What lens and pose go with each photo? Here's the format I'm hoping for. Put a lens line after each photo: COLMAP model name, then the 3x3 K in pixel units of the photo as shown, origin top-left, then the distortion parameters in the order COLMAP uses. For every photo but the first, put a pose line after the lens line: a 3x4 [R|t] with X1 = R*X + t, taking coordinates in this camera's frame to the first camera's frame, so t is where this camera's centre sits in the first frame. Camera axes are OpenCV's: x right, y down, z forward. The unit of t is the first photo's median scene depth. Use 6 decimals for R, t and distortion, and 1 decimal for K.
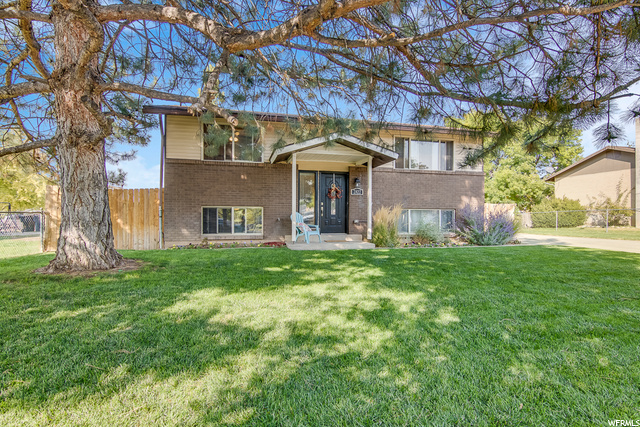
lens RADIAL K [[327.0, 0, 322.9], [0, 327.0, 216.7], [0, 0, 1]] dist [-0.015257, -0.001258]
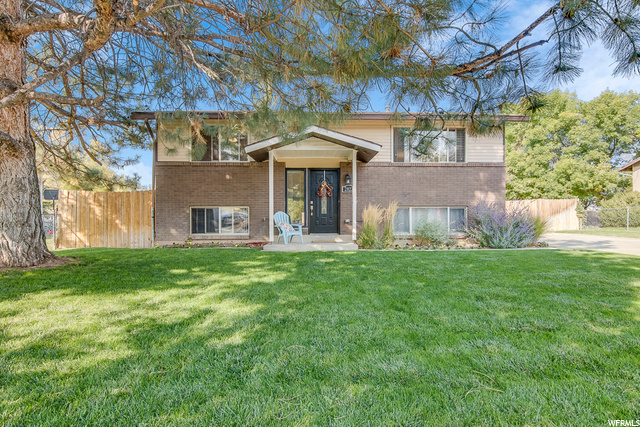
lens RADIAL K [[327.0, 0, 322.9], [0, 327.0, 216.7], [0, 0, 1]] dist [-0.015257, -0.001258]
pose [[0.978601, -0.007008, -0.205648, 0.241265], [0.007411, 0.999972, 0.001190, 0.001133], [0.205634, -0.002689, 0.978625, 0.076176]]
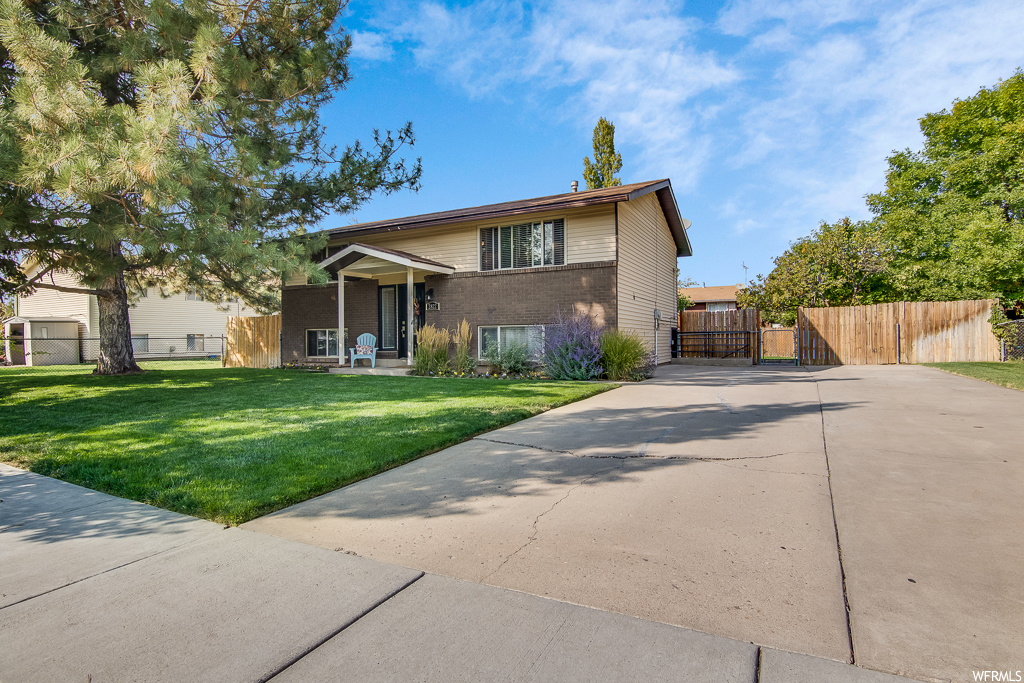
lens RADIAL K [[533.5, 0, 512.0], [0, 533.5, 341.5], [0, 0, 1]] dist [-0.001661, -0.000206]
pose [[0.746188, -0.005510, -0.665712, 1.193767], [0.013059, 0.999894, 0.006362, 0.004029], [0.665607, -0.013441, 0.746182, 0.165937]]
